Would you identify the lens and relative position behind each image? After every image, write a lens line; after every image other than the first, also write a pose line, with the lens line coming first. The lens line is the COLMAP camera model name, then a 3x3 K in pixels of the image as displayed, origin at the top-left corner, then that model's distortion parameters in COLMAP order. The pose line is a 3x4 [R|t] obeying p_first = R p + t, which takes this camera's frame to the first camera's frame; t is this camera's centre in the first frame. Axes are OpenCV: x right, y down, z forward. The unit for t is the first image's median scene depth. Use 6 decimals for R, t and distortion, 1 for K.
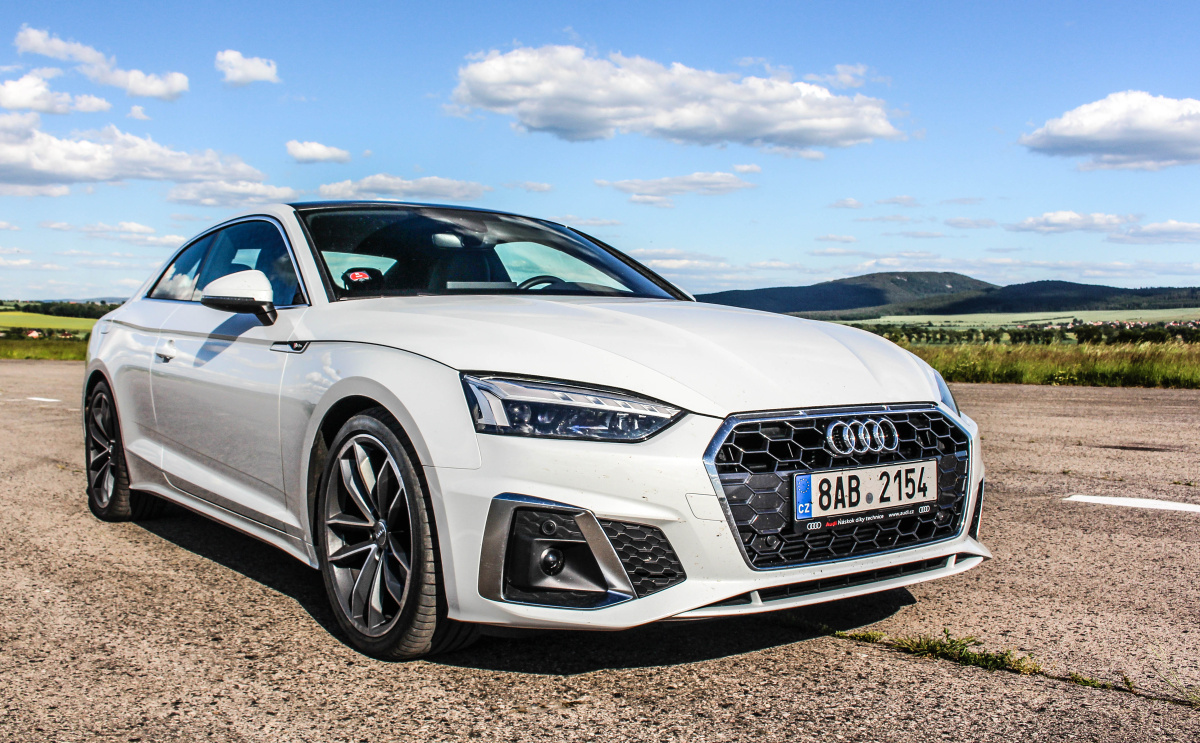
lens RADIAL K [[1240.3, 0, 598.8], [0, 1240.3, 362.2], [0, 0, 1]] dist [-0.108778, 0.000000]
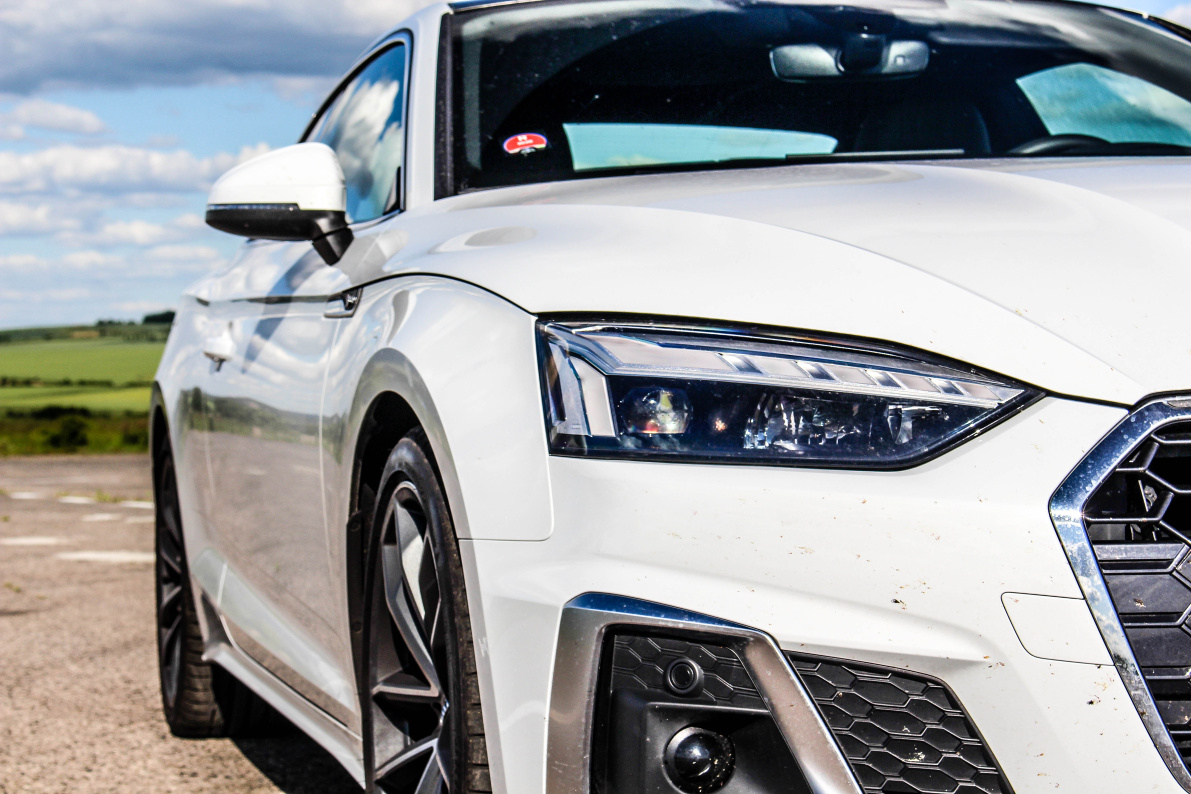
lens RADIAL K [[2904.0, 0, 592.4], [0, 2904.0, 398.5], [0, 0, 1]] dist [0.103736, 0.000000]
pose [[0.926808, -0.024801, -0.374716, 0.269714], [0.017502, 0.999585, -0.022871, 0.056994], [0.375128, 0.014639, 0.926857, 0.080565]]
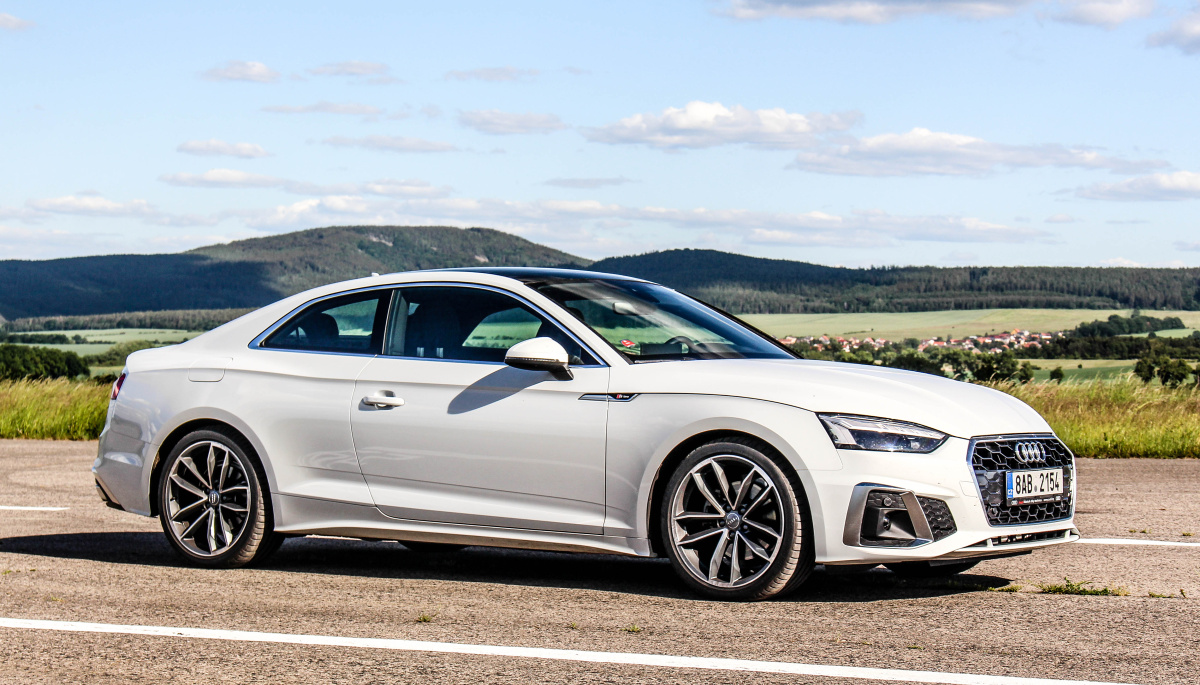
lens RADIAL K [[2745.2, 0, 600.2], [0, 2745.2, 342.8], [0, 0, 1]] dist [0.047687, 0.000000]
pose [[0.946867, 0.005496, 0.321578, -1.511322], [0.003582, 0.999612, -0.027630, 0.013925], [-0.321605, 0.027314, 0.946480, -2.297087]]
